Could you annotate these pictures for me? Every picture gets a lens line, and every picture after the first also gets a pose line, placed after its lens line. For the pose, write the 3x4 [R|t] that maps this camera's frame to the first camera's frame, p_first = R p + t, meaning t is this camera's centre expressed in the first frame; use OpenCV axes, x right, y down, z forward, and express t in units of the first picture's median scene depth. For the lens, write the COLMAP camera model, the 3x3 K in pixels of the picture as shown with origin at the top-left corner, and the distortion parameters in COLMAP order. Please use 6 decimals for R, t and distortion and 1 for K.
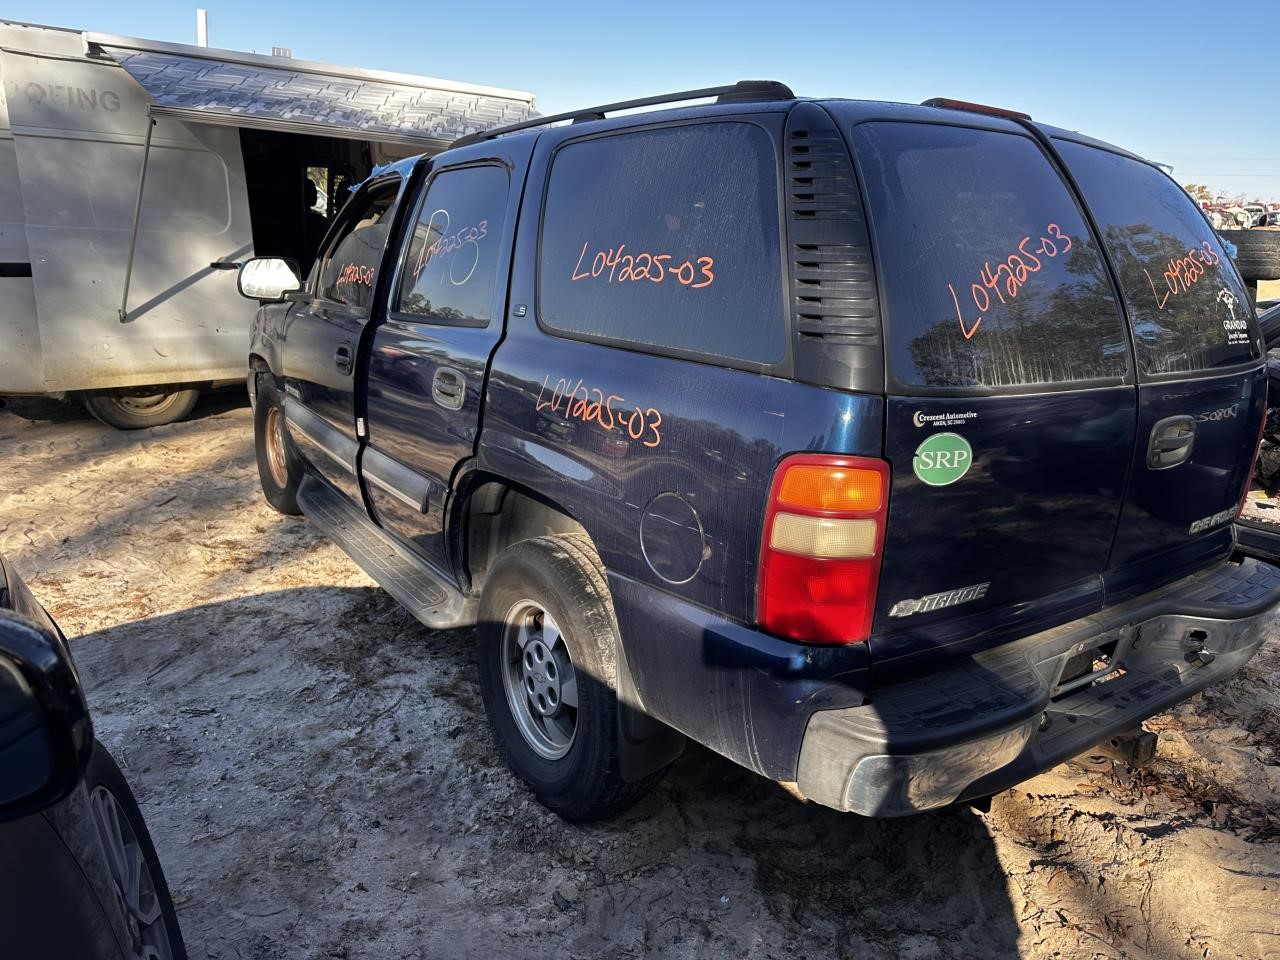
lens RADIAL K [[926.3, 0, 642.0], [0, 926.3, 497.9], [0, 0, 1]] dist [-0.000140, -0.002392]
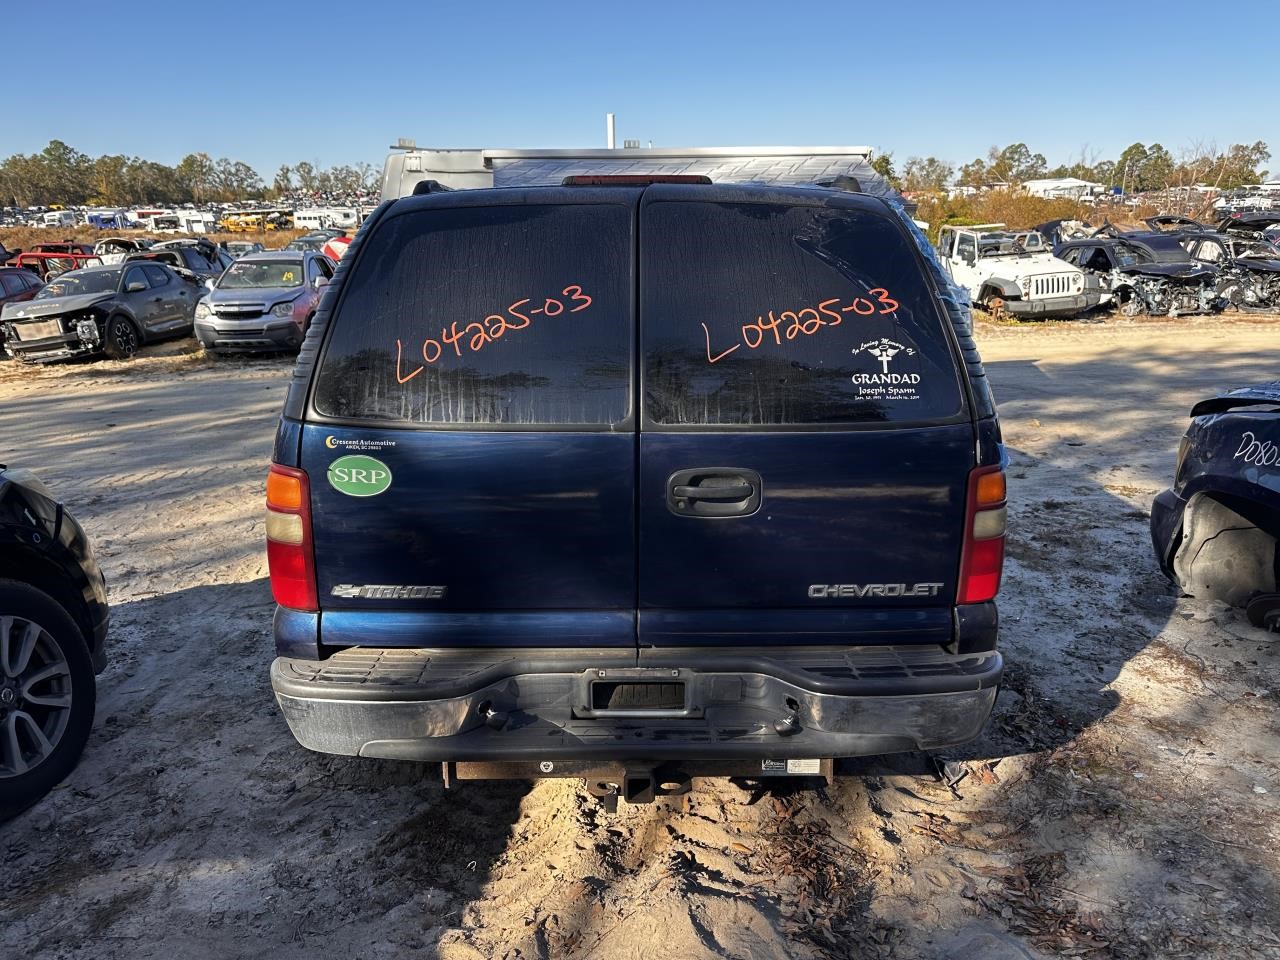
lens RADIAL K [[926.3, 0, 642.0], [0, 926.3, 497.9], [0, 0, 1]] dist [-0.000140, -0.002392]
pose [[0.823673, 0.096634, -0.558771, 1.349884], [-0.123806, 0.992247, -0.010900, -0.045315], [0.553385, 0.078157, 0.829250, 0.156579]]
